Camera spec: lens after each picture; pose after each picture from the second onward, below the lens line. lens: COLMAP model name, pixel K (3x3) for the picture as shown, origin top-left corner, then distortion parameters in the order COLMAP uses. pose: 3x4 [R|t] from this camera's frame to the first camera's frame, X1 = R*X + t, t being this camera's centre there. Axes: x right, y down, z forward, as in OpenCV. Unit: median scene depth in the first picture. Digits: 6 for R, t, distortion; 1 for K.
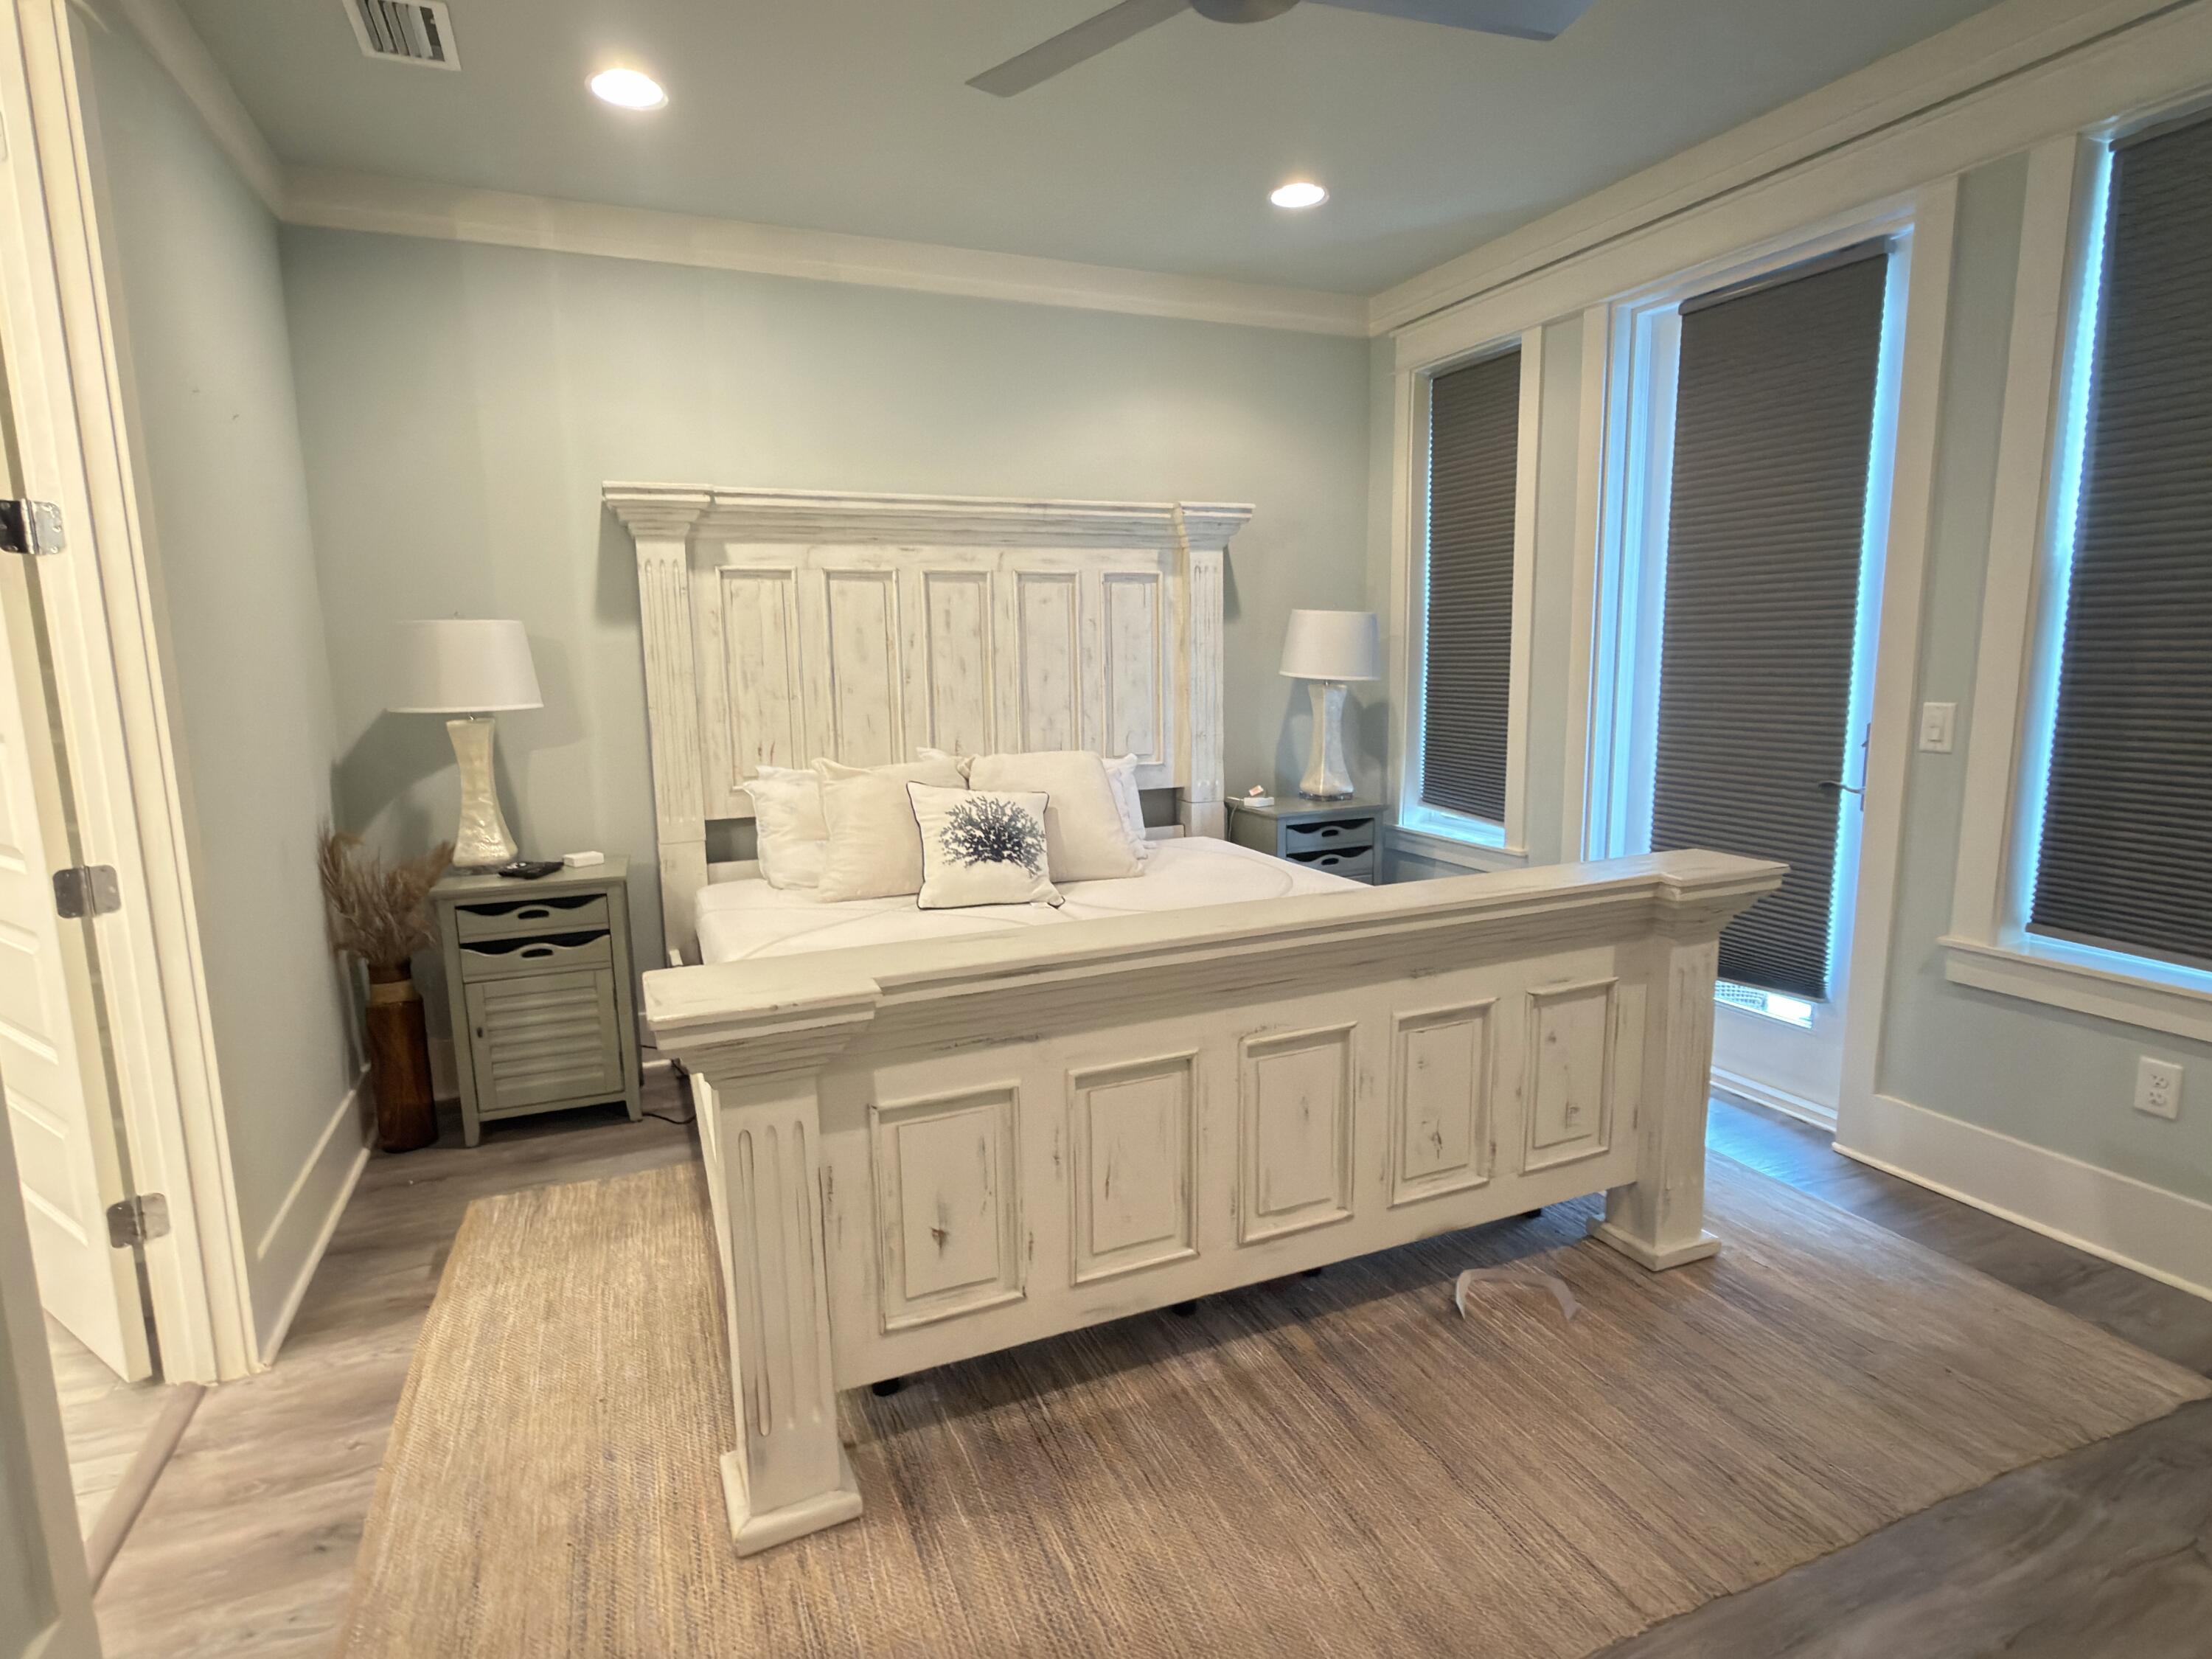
lens RADIAL K [[1137.9, 0, 1097.0], [0, 1137.9, 824.5], [0, 0, 1]] dist [0.004747, -0.002788]
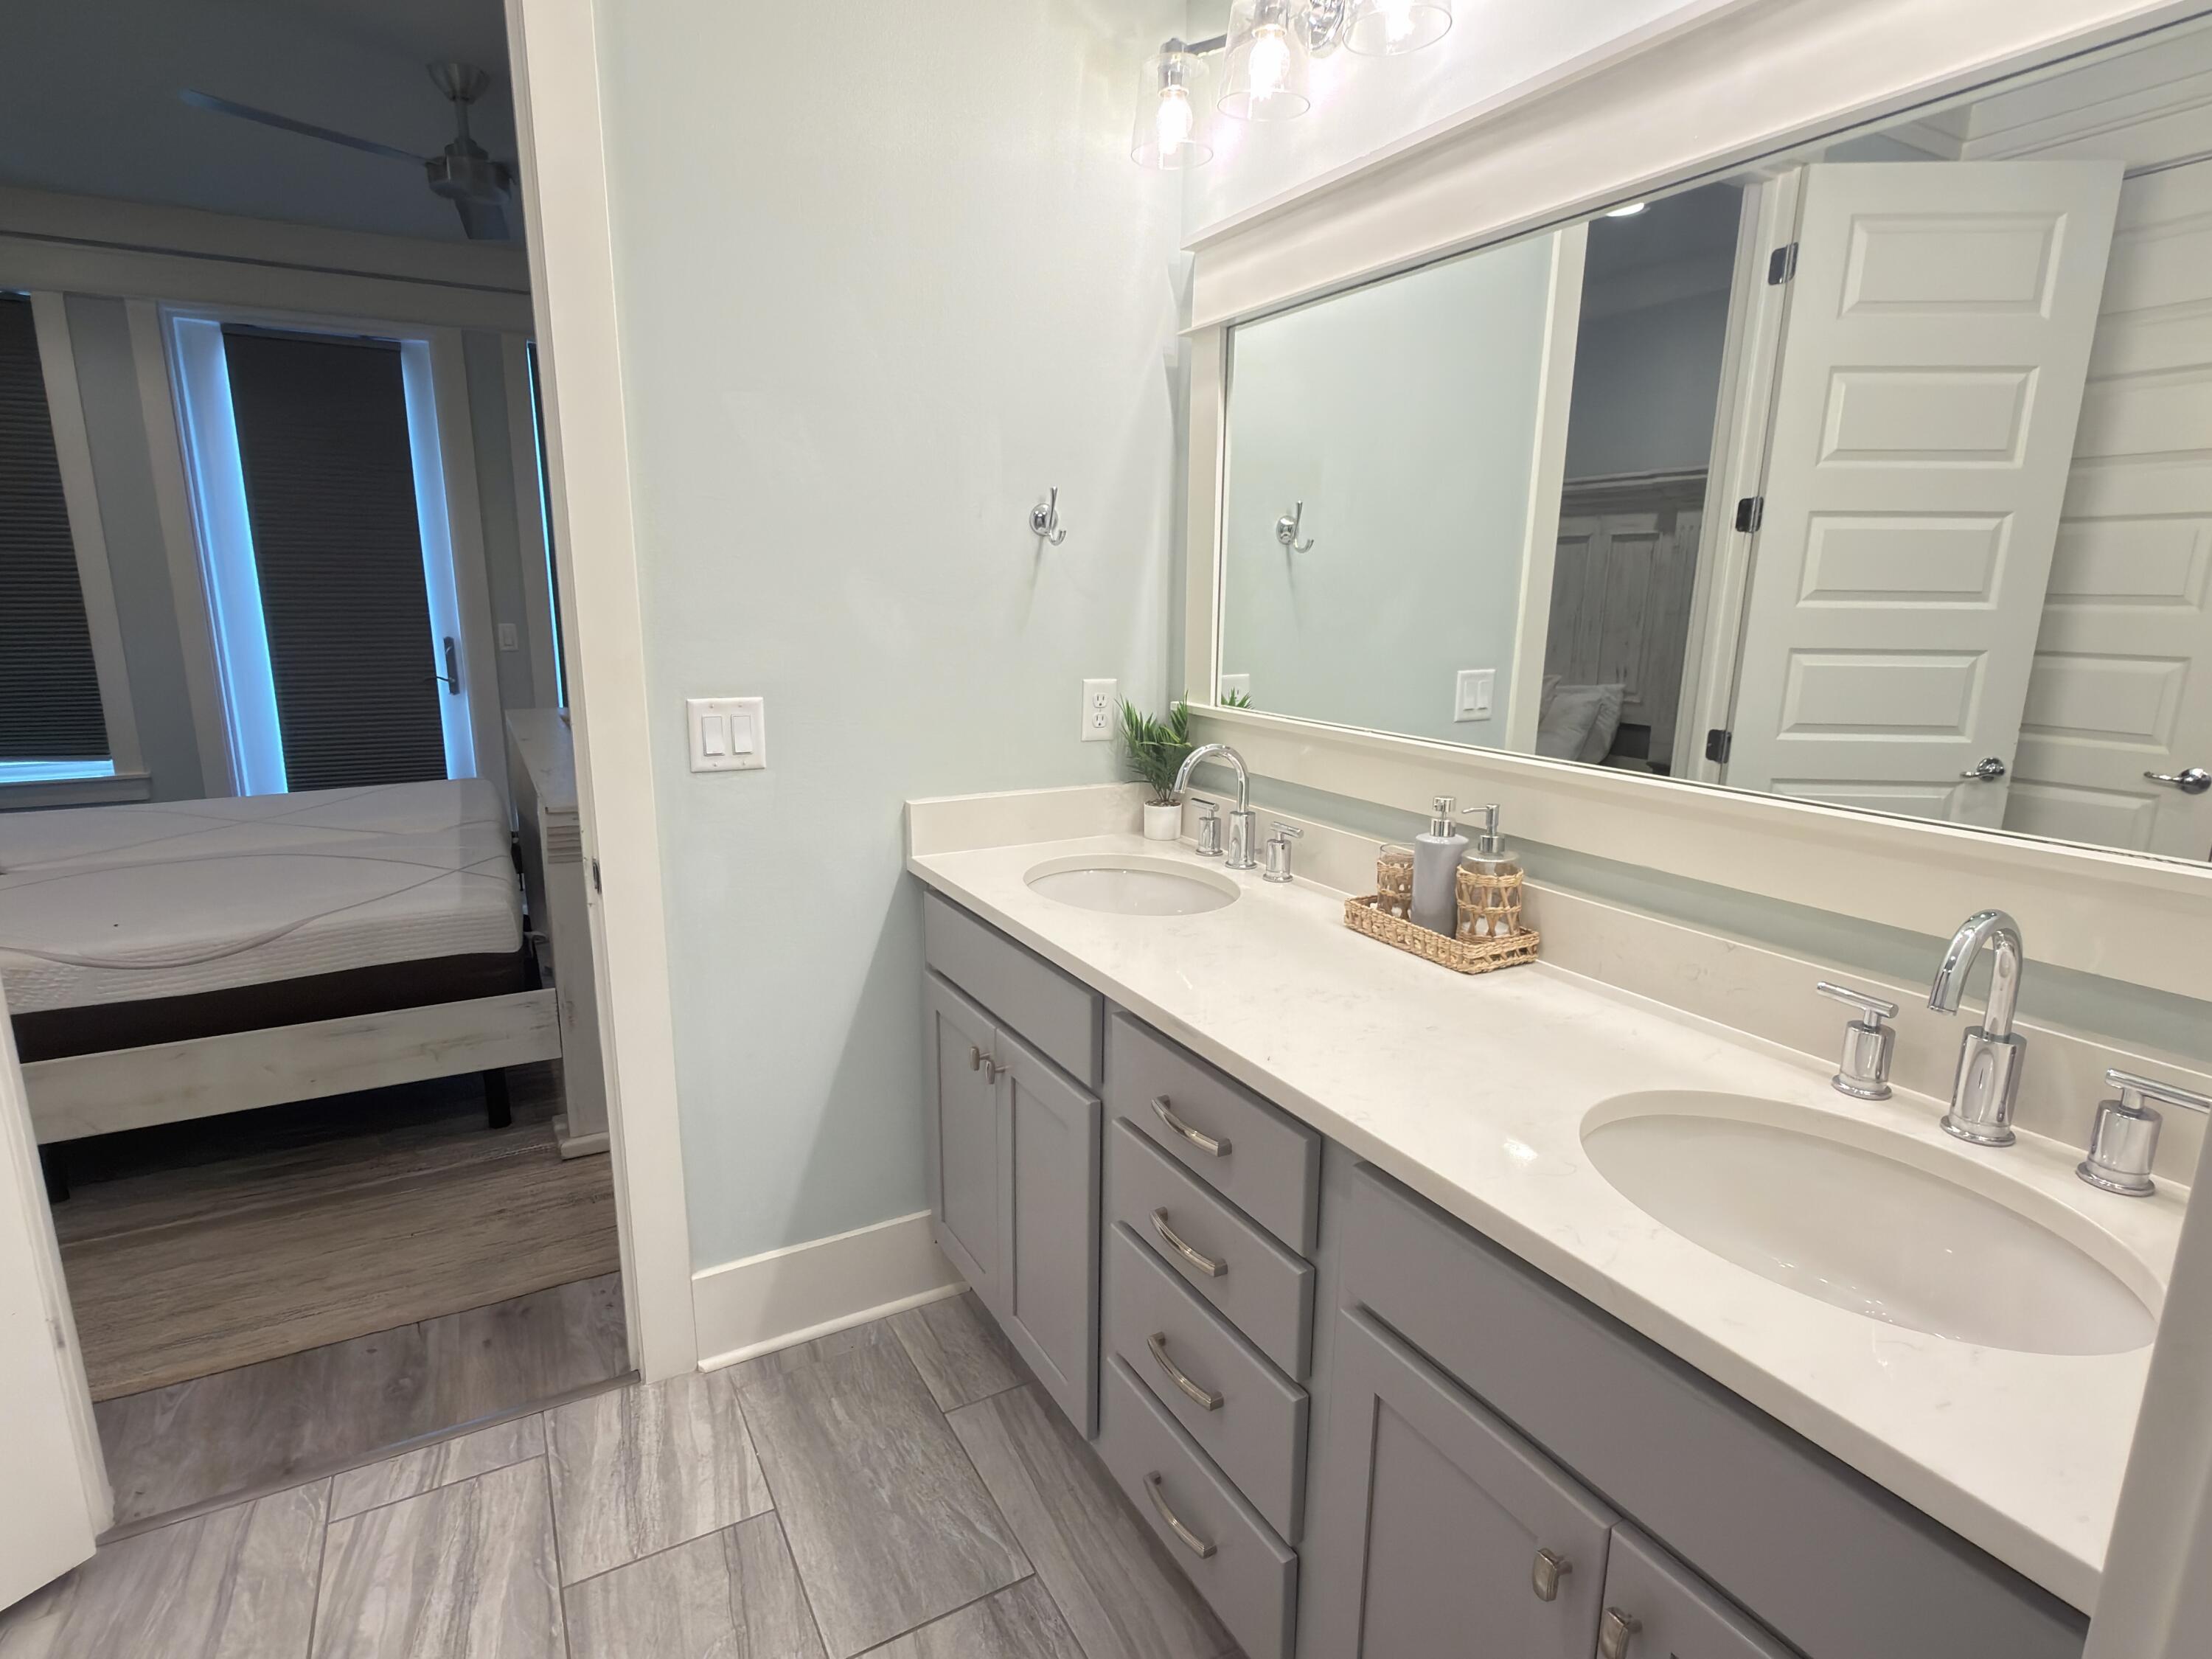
lens RADIAL K [[1137.9, 0, 1097.0], [0, 1137.9, 832.3], [0, 0, 1]] dist [0.004747, -0.002788]
pose [[-0.102530, -0.195367, 0.975356, -1.049250], [0.145663, 0.967005, 0.209007, -0.023384], [-0.984007, 0.163503, -0.070690, 0.216599]]
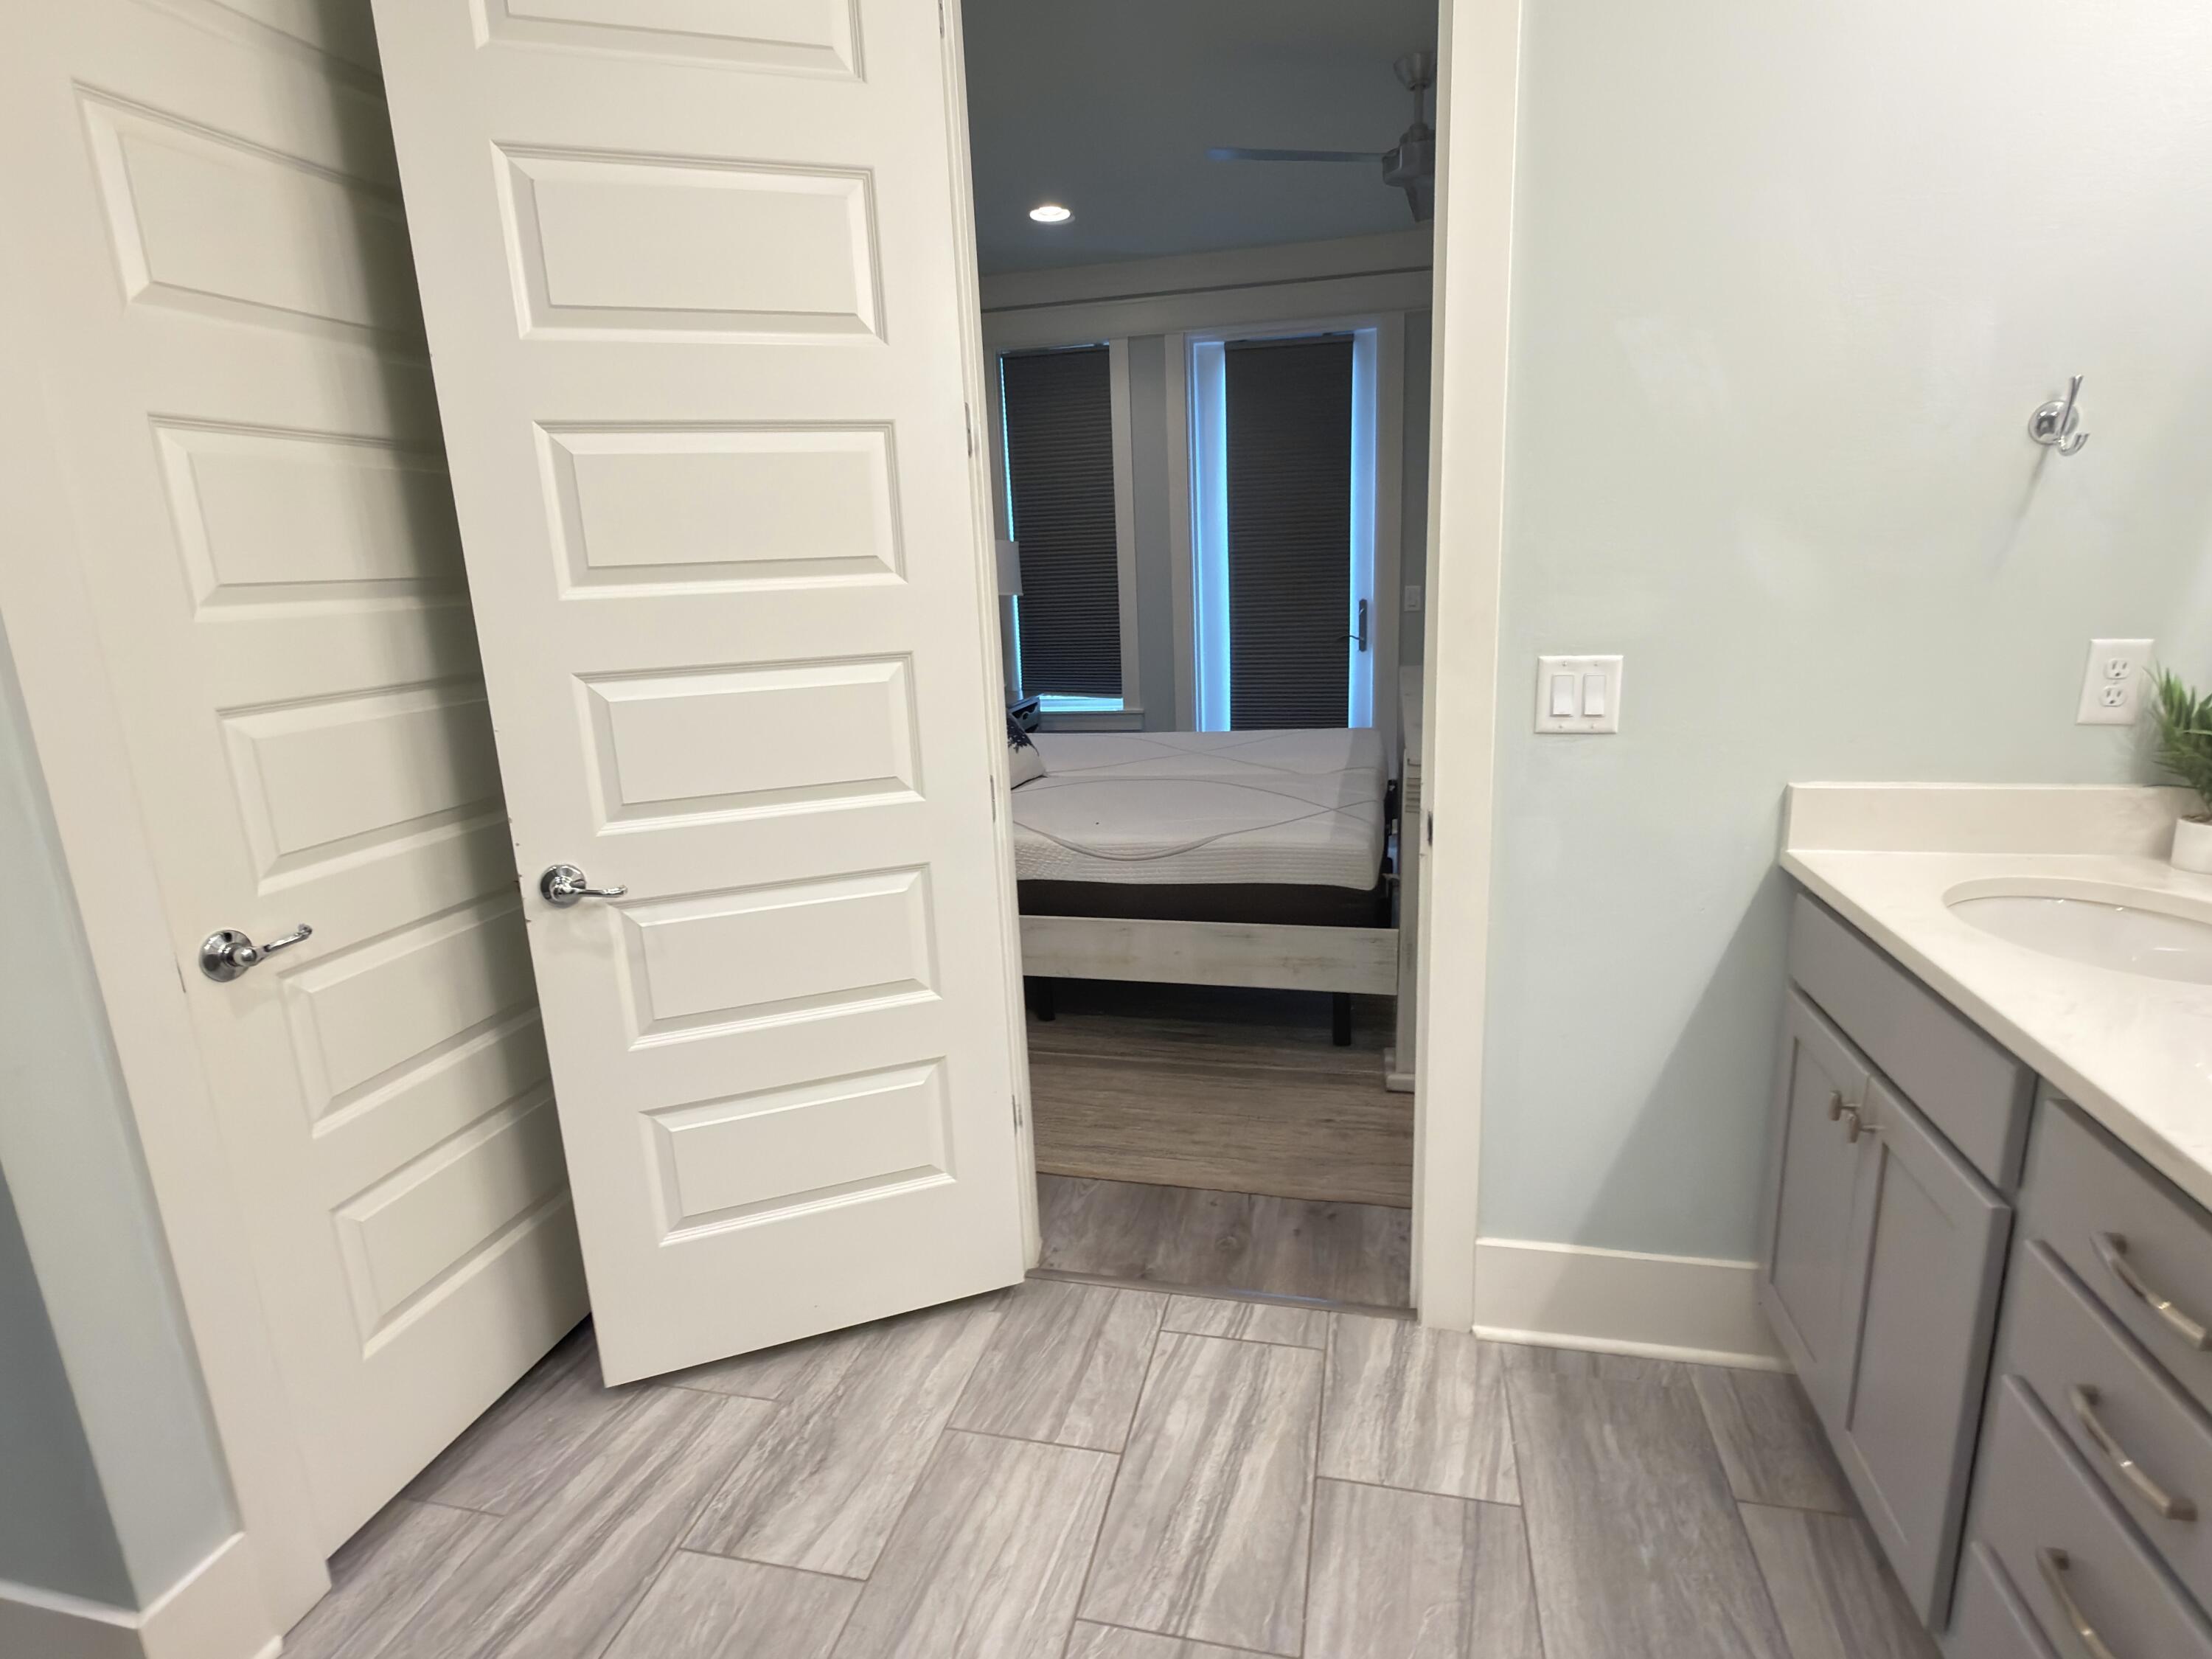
lens RADIAL K [[1137.9, 0, 1115.1], [0, 1137.9, 834.0], [0, 0, 1]] dist [0.004747, -0.002788]
pose [[0.591365, -0.194648, 0.782560, -1.023407], [0.151986, 0.979943, 0.128890, -0.016188], [-0.791952, 0.042717, 0.609087, 0.198880]]
